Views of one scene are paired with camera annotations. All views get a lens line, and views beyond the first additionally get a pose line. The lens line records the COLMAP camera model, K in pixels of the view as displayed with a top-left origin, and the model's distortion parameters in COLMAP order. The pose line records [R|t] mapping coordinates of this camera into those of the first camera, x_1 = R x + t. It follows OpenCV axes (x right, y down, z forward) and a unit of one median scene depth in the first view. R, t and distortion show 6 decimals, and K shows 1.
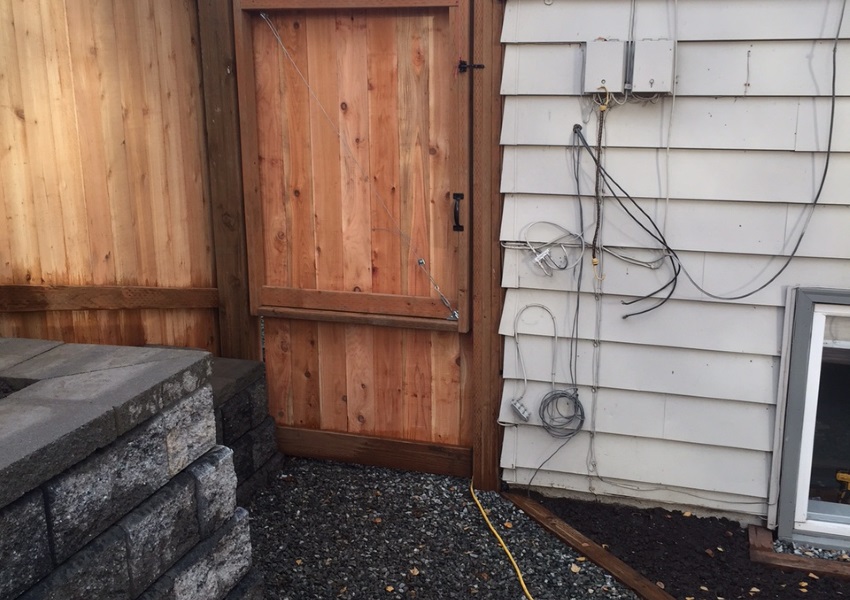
lens RADIAL K [[941.6, 0, 424.9], [0, 941.6, 304.3], [0, 0, 1]] dist [0.025920, 0.000000]
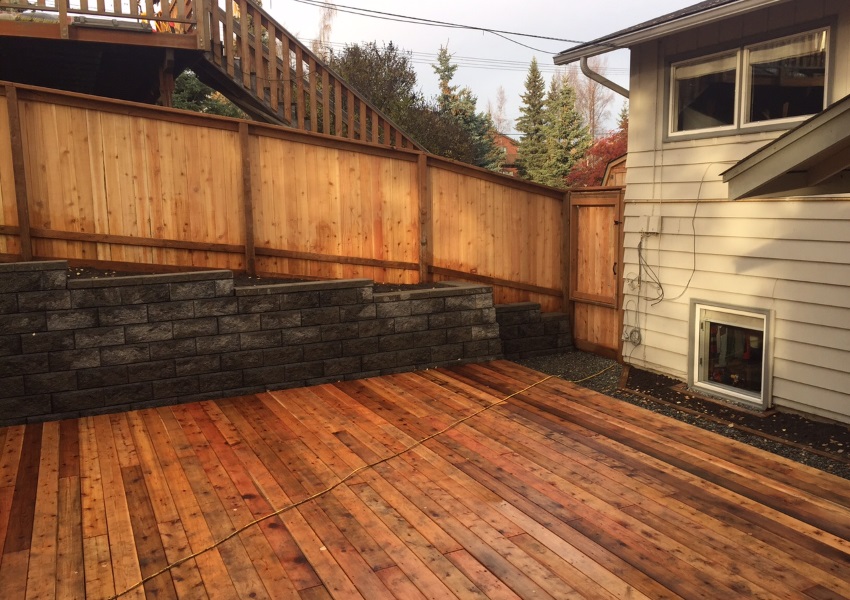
lens RADIAL K [[724.1, 0, 426.9], [0, 724.1, 292.2], [0, 0, 1]] dist [0.079359, -0.105849]
pose [[0.672646, 0.079956, -0.735632, 1.388140], [-0.157321, 0.986870, -0.036588, 0.163868], [0.723047, 0.140341, 0.676393, -1.055018]]
